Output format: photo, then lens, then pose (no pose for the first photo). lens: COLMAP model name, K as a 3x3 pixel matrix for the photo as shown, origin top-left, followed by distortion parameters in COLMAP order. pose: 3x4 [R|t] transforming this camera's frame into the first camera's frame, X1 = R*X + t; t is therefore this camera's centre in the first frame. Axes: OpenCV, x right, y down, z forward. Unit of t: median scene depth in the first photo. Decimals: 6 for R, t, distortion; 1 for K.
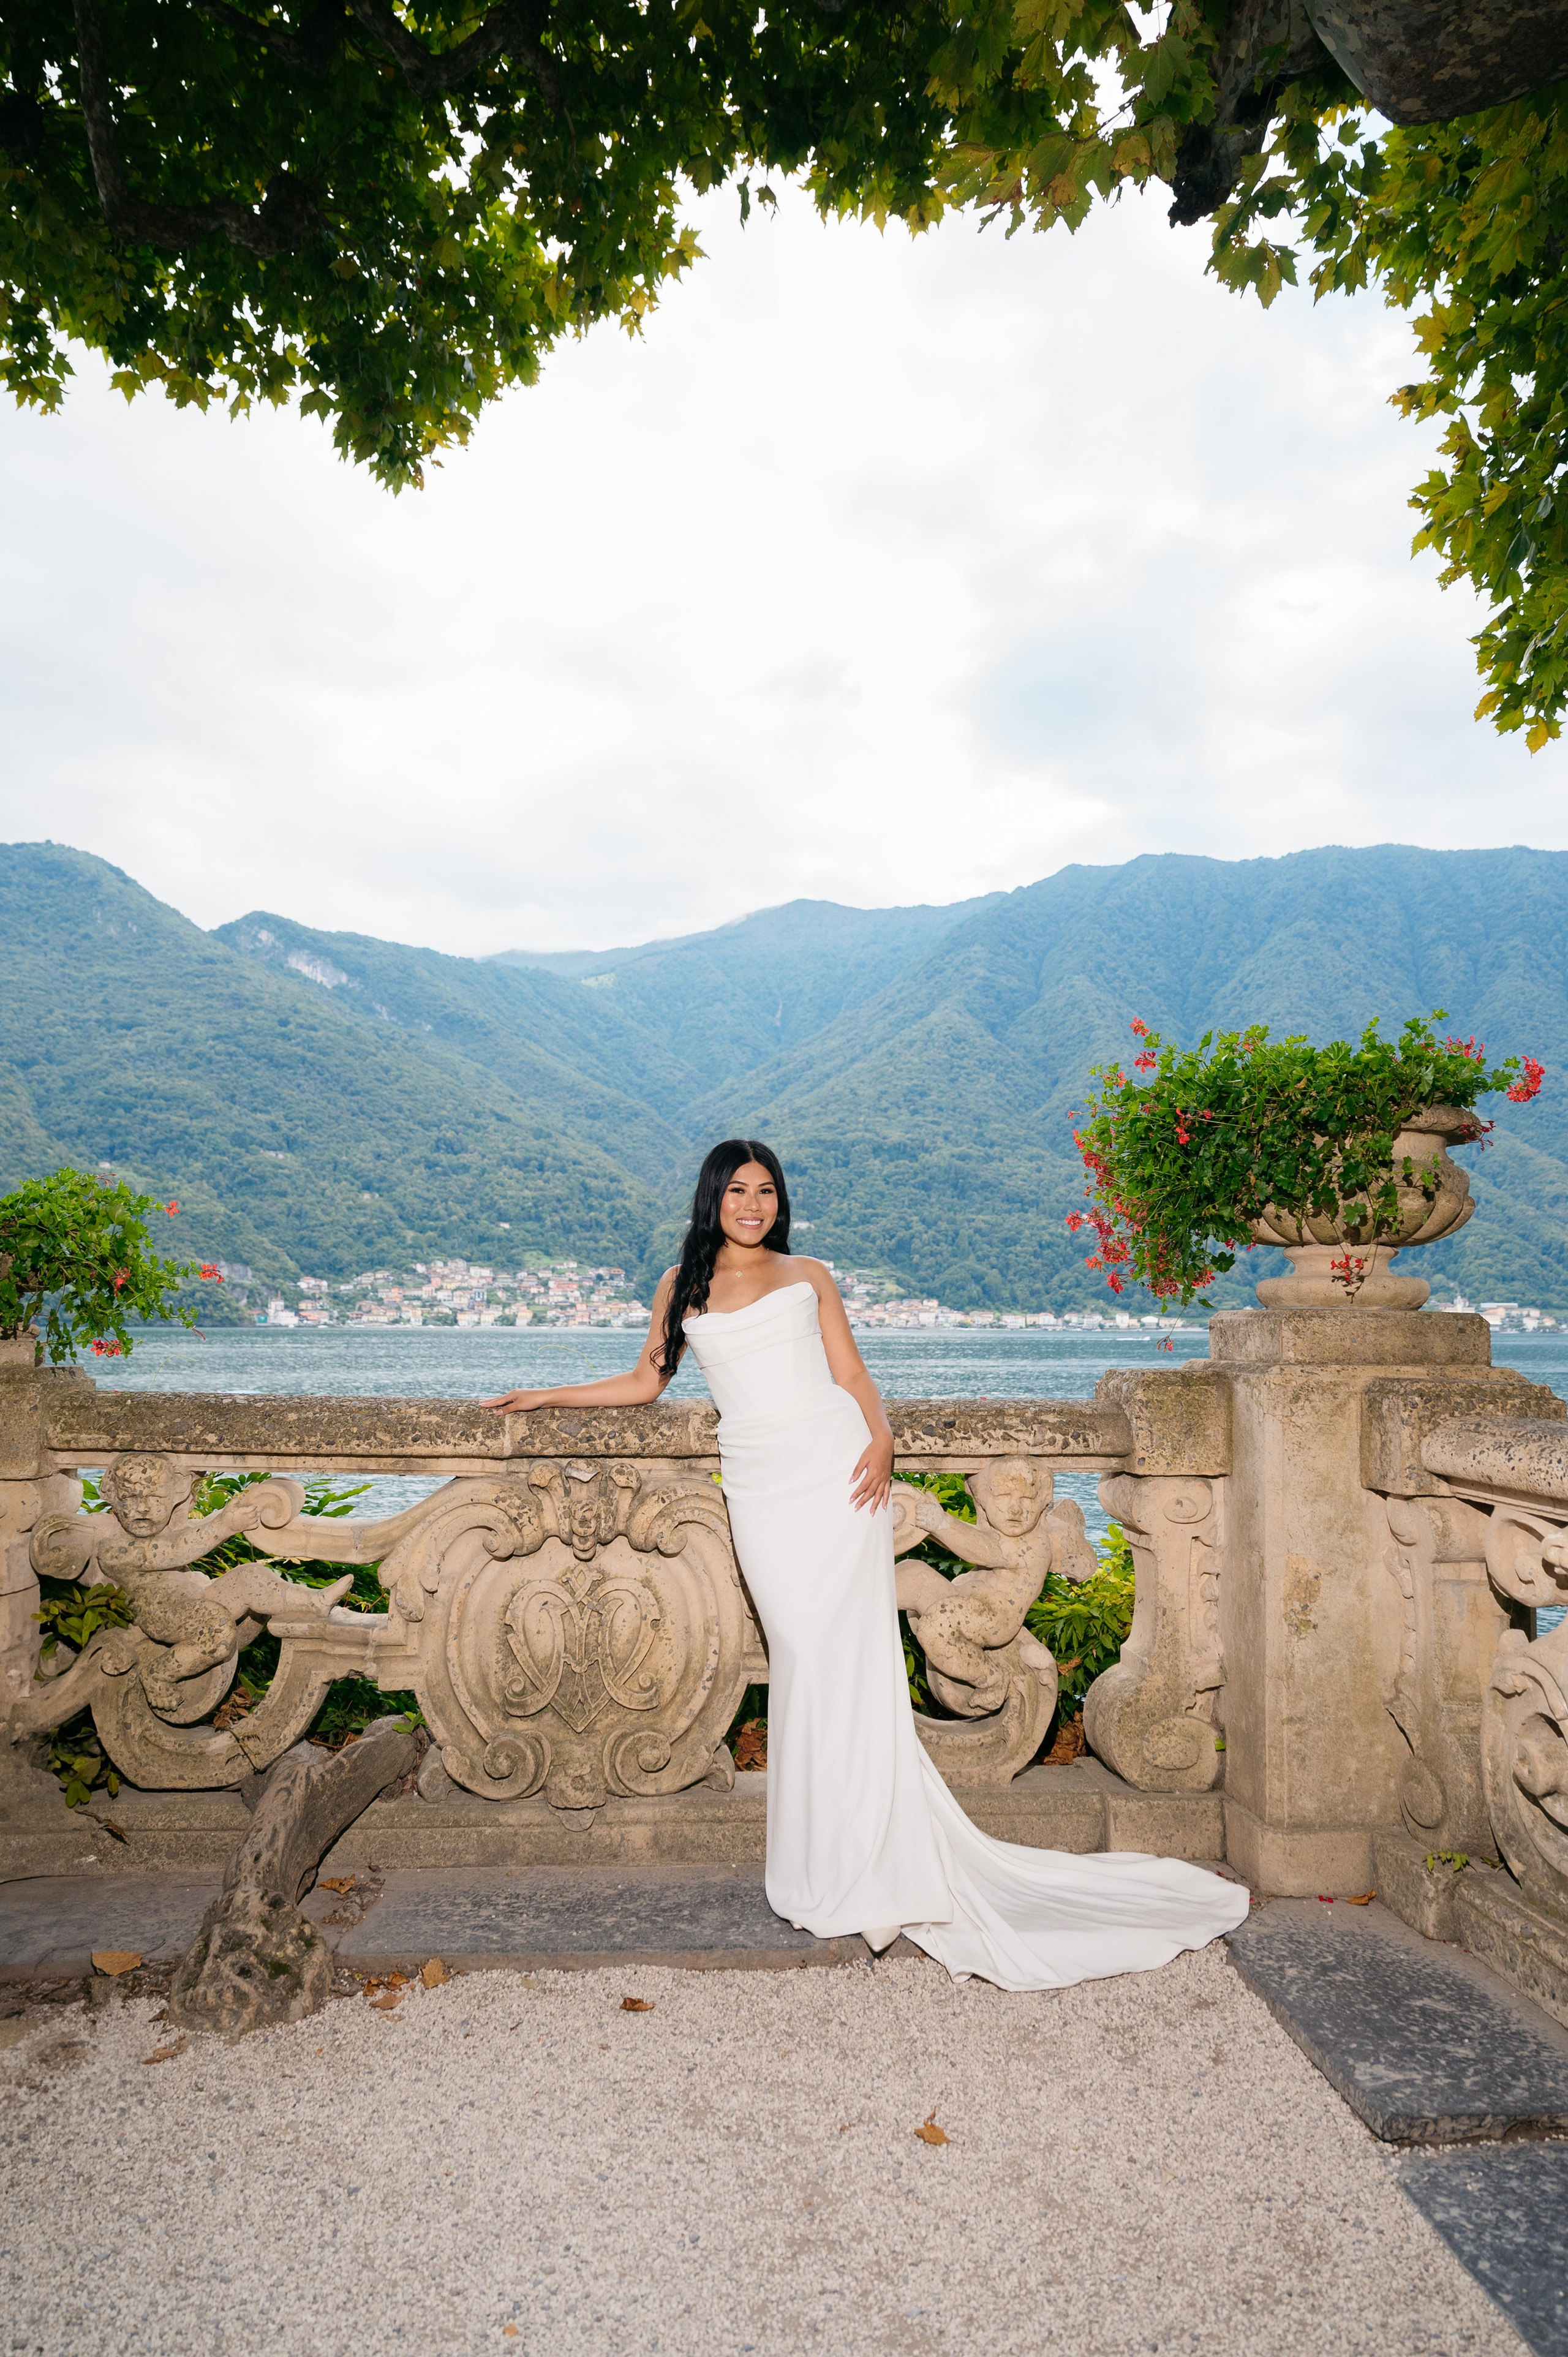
lens RADIAL K [[1595.3, 0, 761.3], [0, 1595.3, 1175.0], [0, 0, 1]] dist [0.002913, -0.002556]
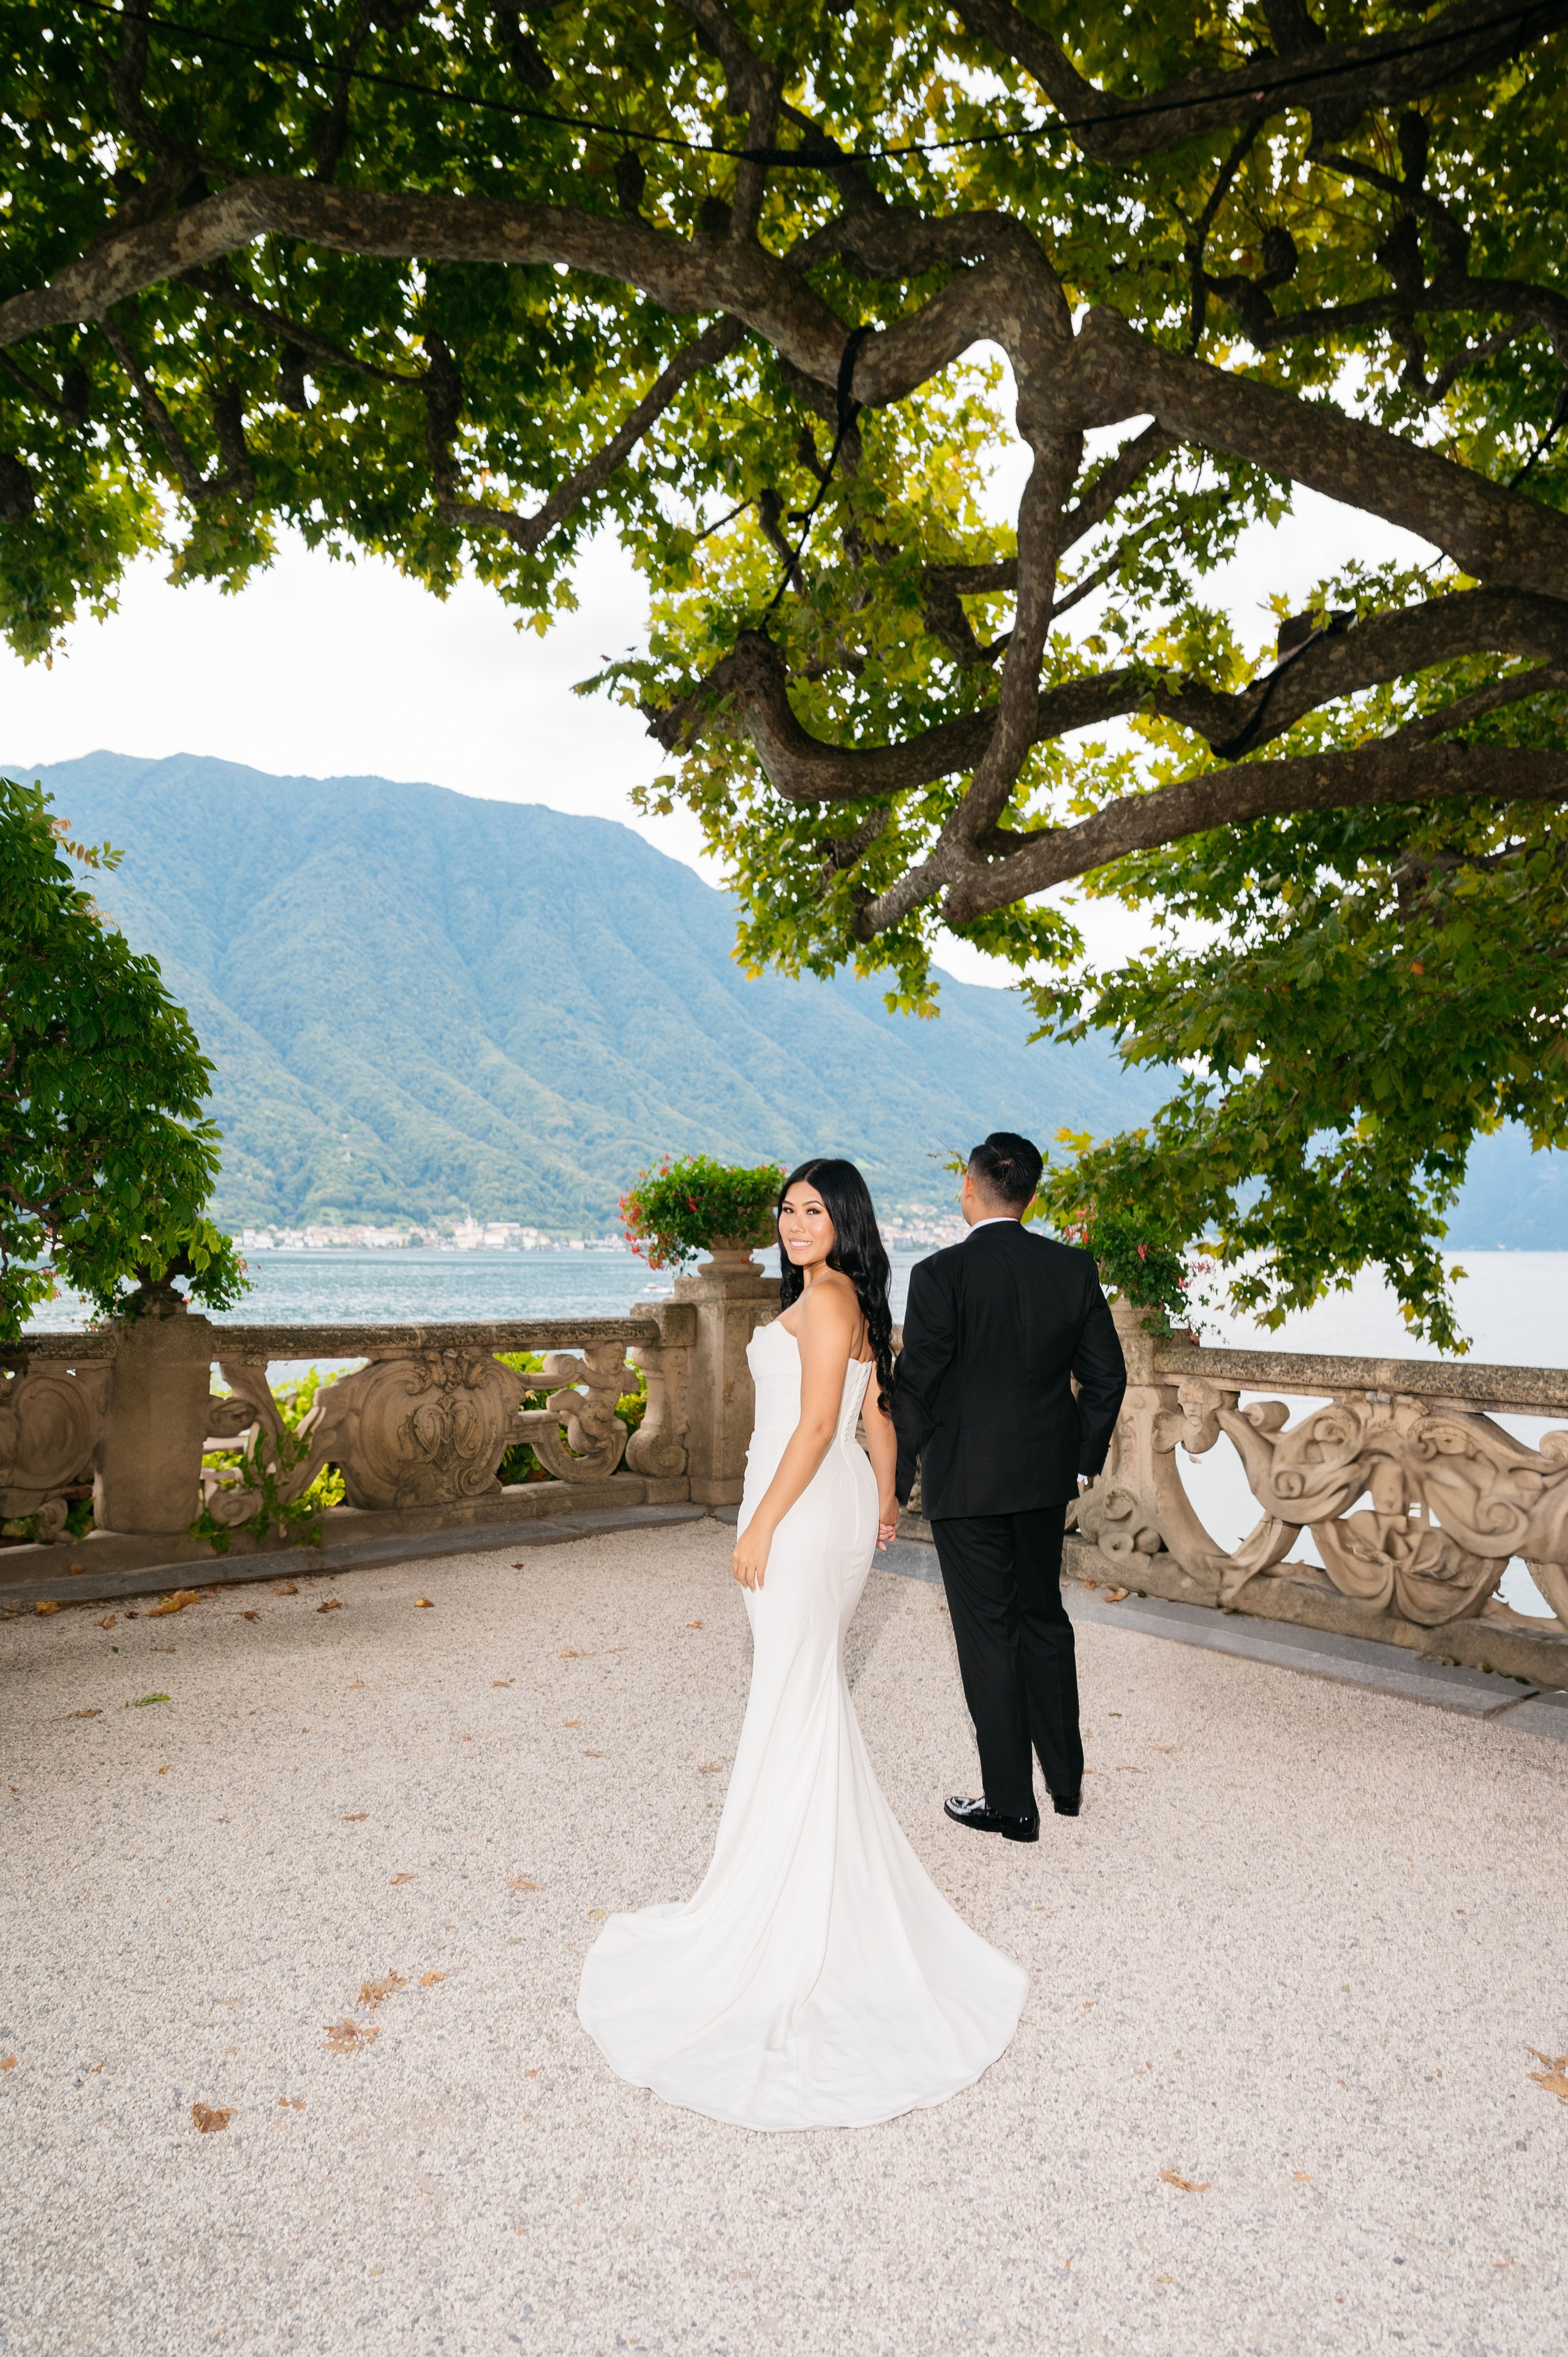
lens RADIAL K [[1595.3, 0, 787.8], [0, 1595.3, 1161.3], [0, 0, 1]] dist [0.002913, -0.002556]
pose [[0.820524, 0.028247, 0.570913, -0.973282], [-0.052303, 0.998299, 0.025778, -0.158501], [-0.569214, -0.051012, 0.820606, -1.042218]]
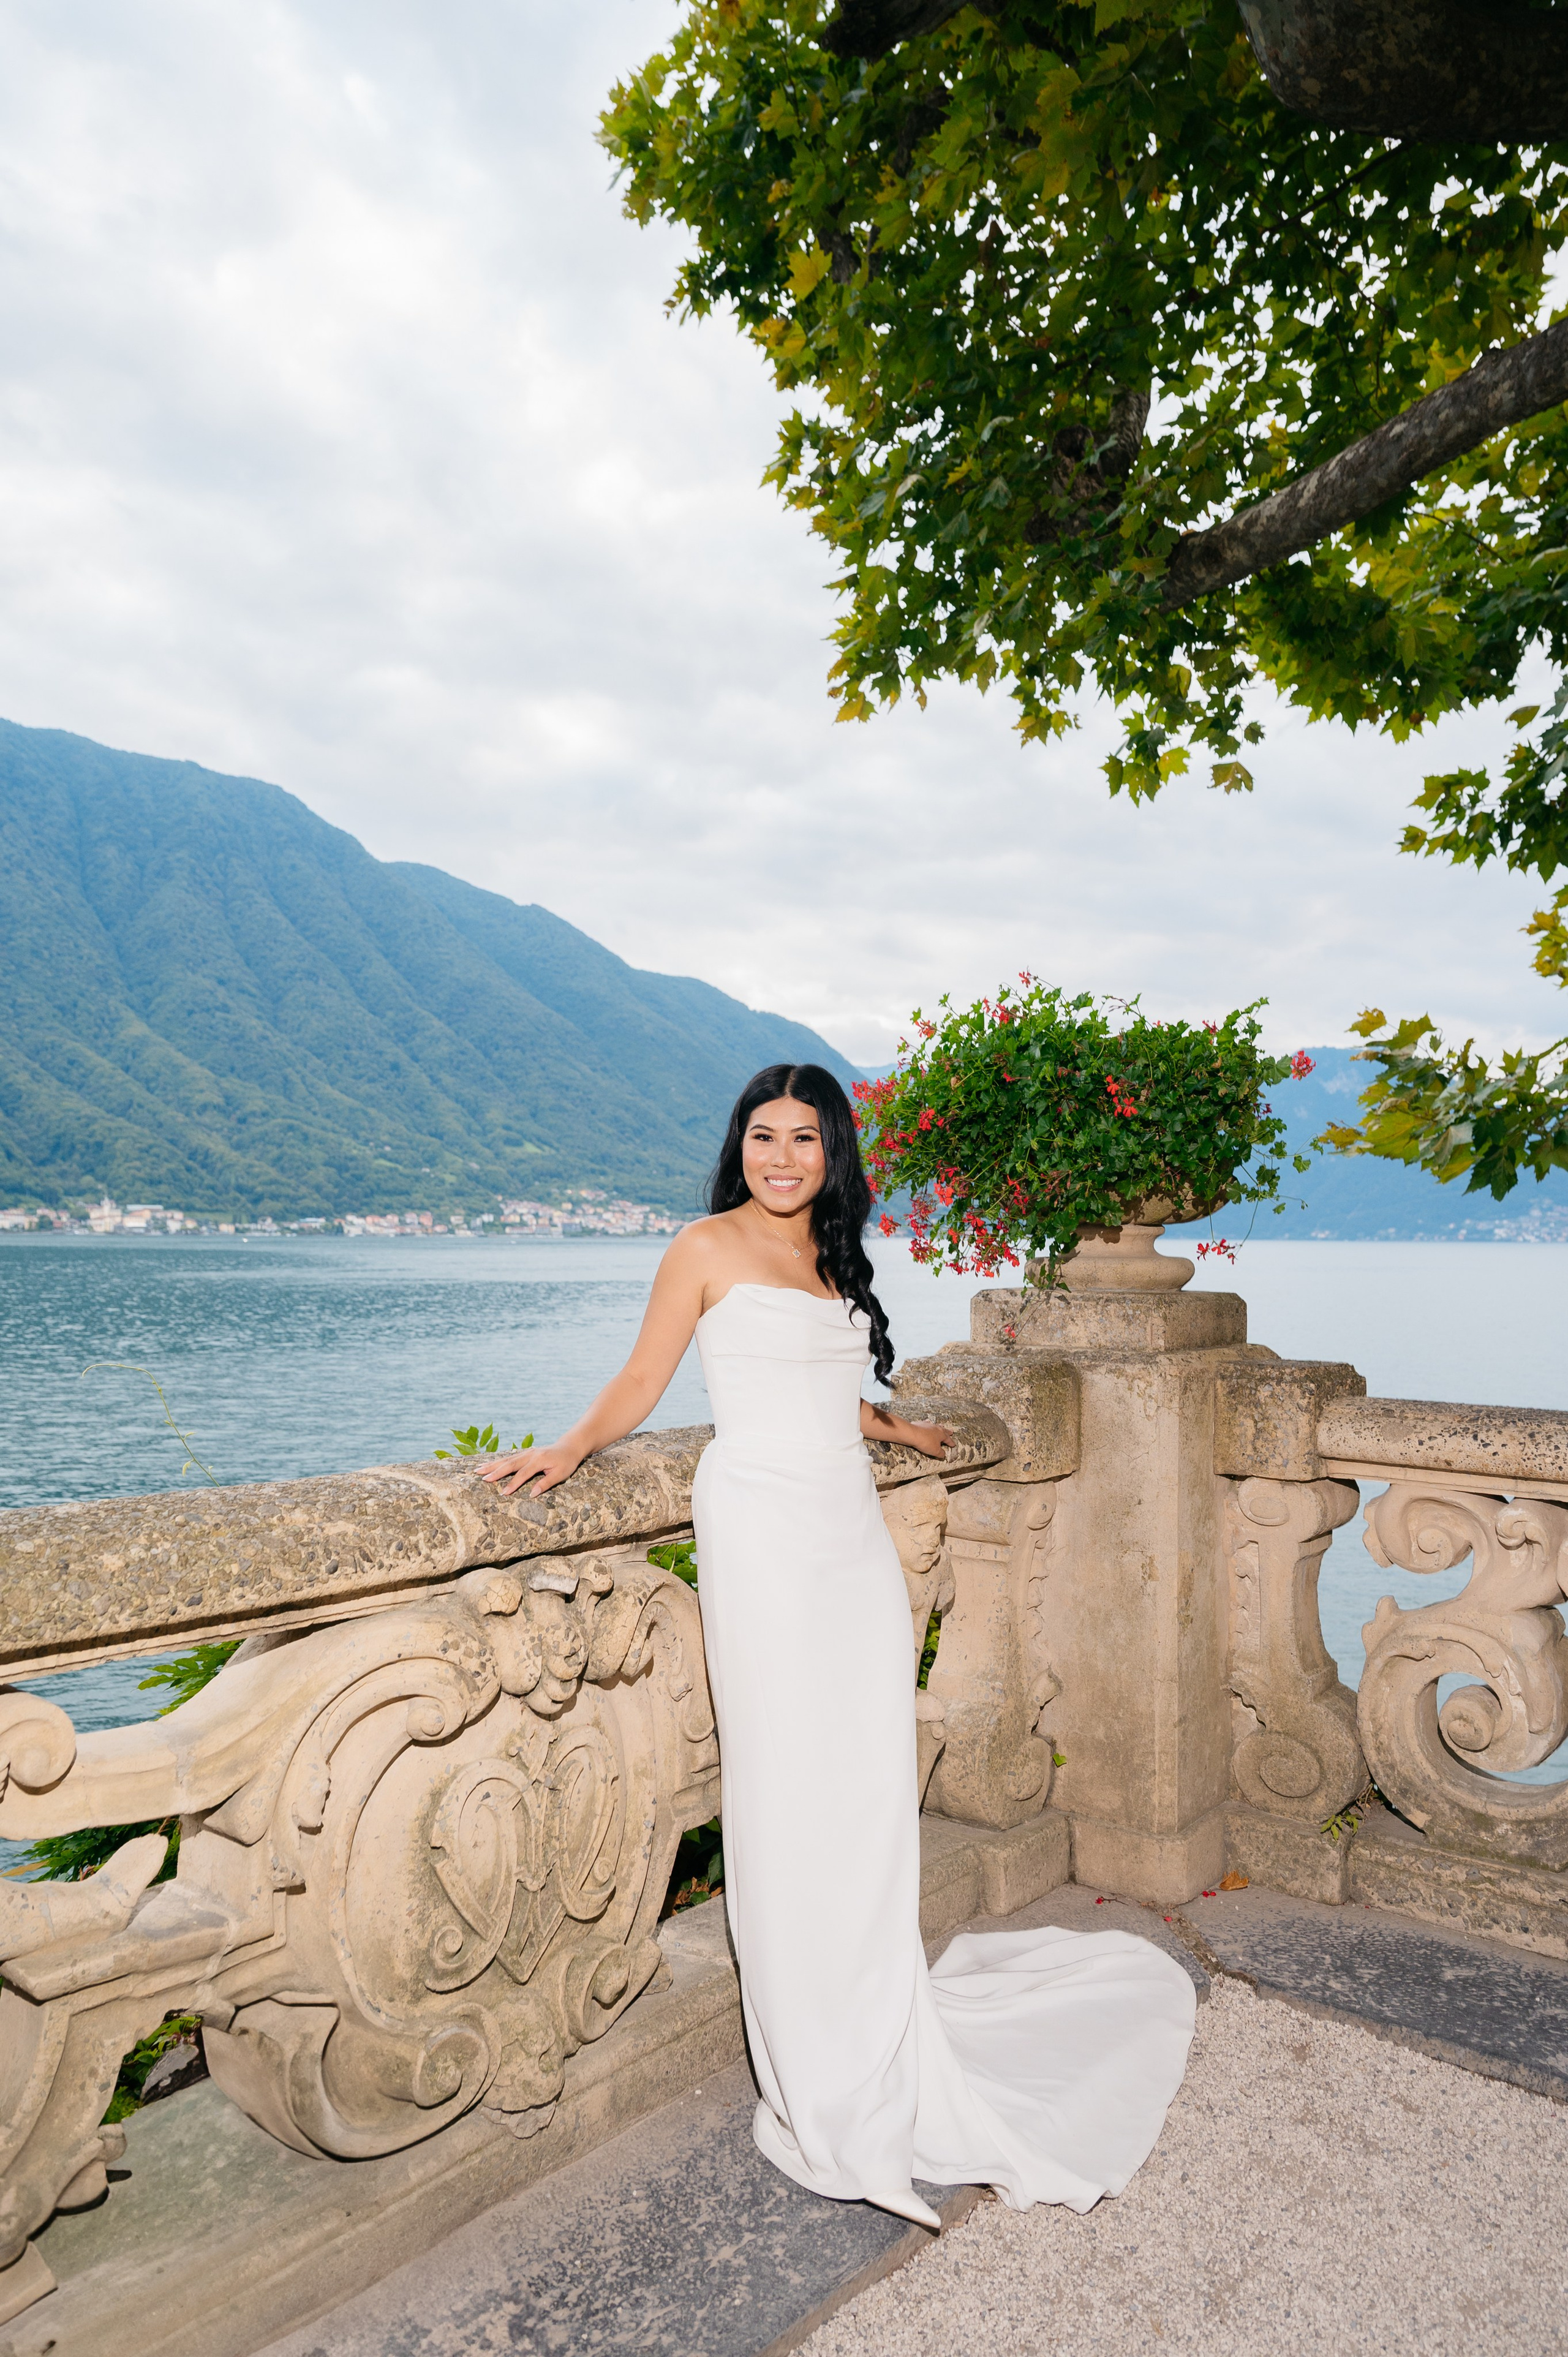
lens RADIAL K [[1595.3, 0, 790.9], [0, 1595.3, 1171.0], [0, 0, 1]] dist [0.002913, -0.002556]
pose [[0.684387, 0.028749, 0.728552, -0.503035], [-0.071594, 0.997043, 0.027910, -0.001230], [-0.725595, -0.071262, 0.684422, 0.491558]]
